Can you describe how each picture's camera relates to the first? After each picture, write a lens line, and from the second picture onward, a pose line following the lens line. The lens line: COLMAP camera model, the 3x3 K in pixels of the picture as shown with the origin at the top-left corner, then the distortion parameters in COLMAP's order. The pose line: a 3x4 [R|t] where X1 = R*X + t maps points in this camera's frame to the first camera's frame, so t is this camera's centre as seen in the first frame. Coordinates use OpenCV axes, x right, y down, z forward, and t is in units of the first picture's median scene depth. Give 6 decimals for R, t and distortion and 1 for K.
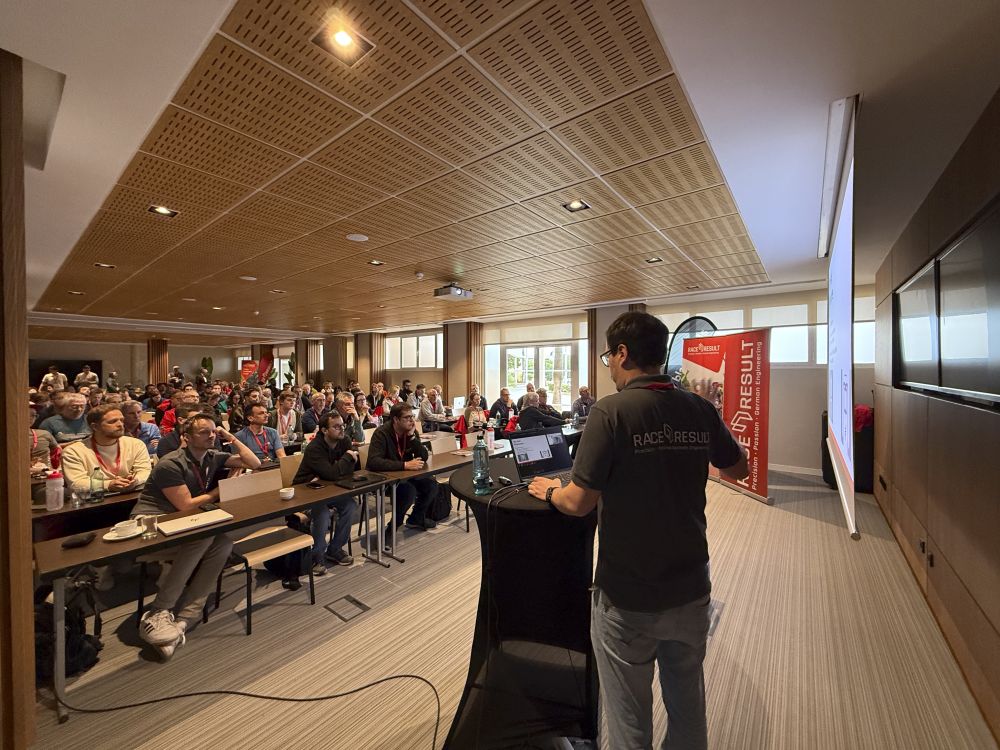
lens RADIAL K [[400.9, 0, 500.0], [0, 400.9, 375.0], [0, 0, 1]] dist [-0.000294, -0.000033]
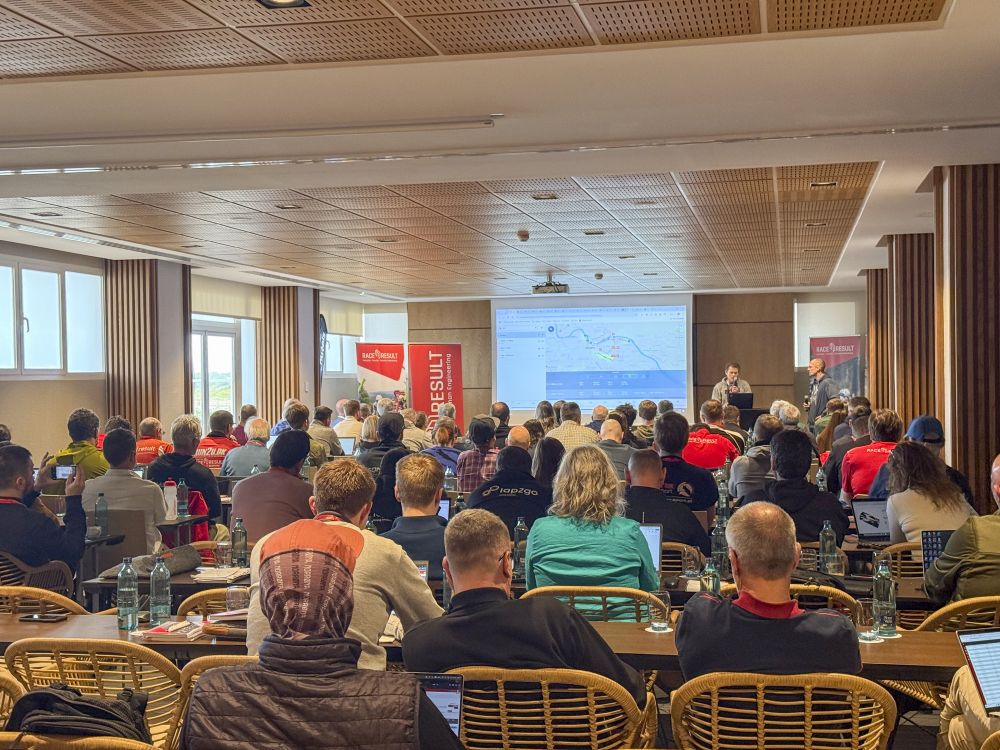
lens RADIAL K [[1394.4, 0, 501.1], [0, 1394.4, 398.0], [0, 0, 1]] dist [0.112195, -0.093757]
pose [[-0.448652, 0.000957, 0.893706, -2.954085], [0.028200, 0.999517, 0.013086, -0.001548], [-0.893262, 0.031074, -0.448462, 2.582755]]
